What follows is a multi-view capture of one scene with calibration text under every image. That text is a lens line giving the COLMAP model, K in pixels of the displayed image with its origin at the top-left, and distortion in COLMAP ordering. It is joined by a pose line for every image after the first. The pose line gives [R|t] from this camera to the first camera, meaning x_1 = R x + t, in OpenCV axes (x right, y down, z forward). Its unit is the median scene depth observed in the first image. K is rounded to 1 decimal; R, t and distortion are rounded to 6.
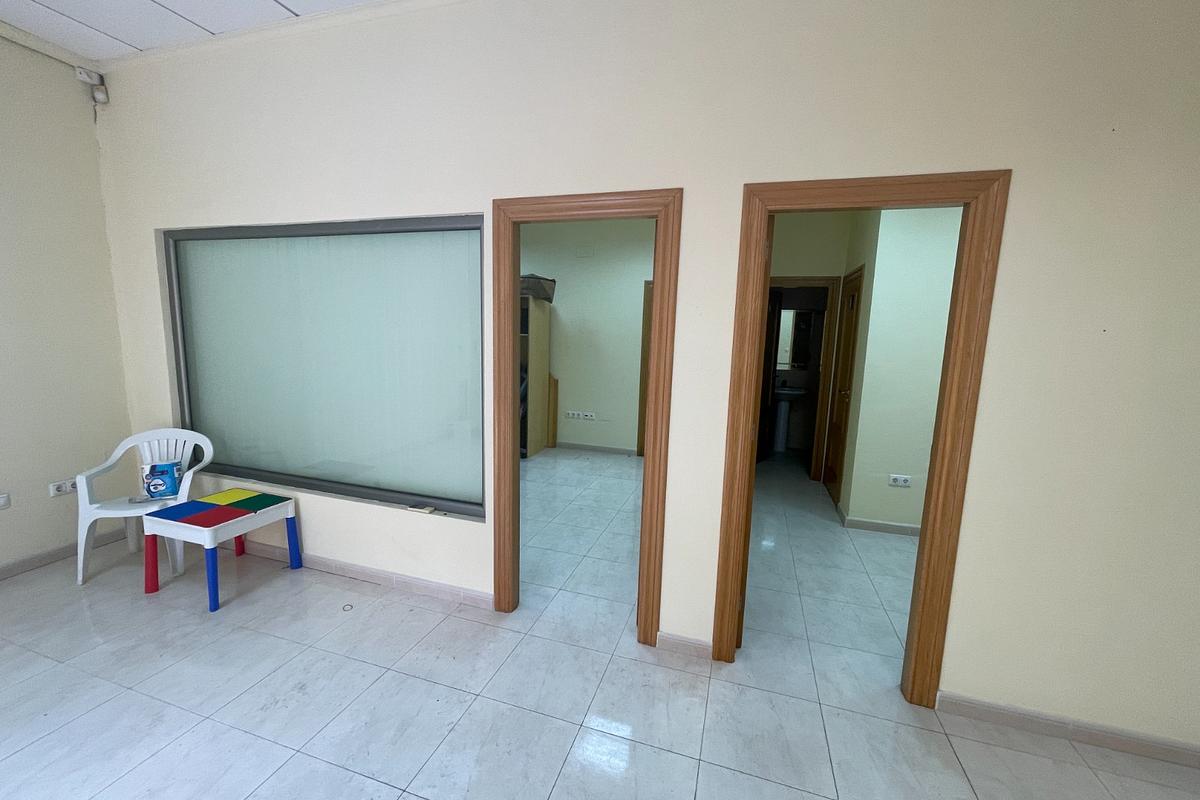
lens RADIAL K [[481.1, 0, 592.1], [0, 481.1, 398.3], [0, 0, 1]] dist [-0.003149, -0.000132]
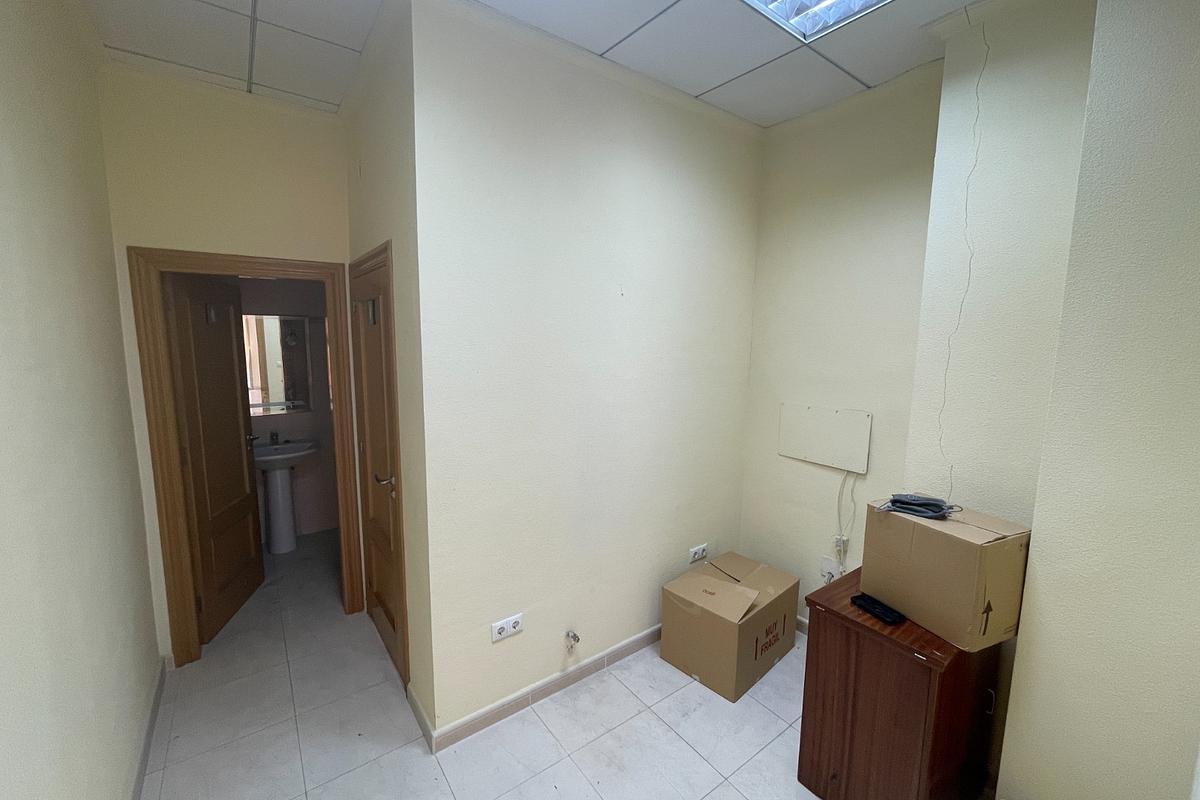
lens RADIAL K [[481.1, 0, 598.0], [0, 481.1, 400.9], [0, 0, 1]] dist [-0.003149, -0.000132]
pose [[0.578072, -0.135064, 0.804730, 0.204988], [0.122944, 0.989364, 0.077736, -0.097124], [-0.806670, 0.054000, 0.588530, 0.415121]]
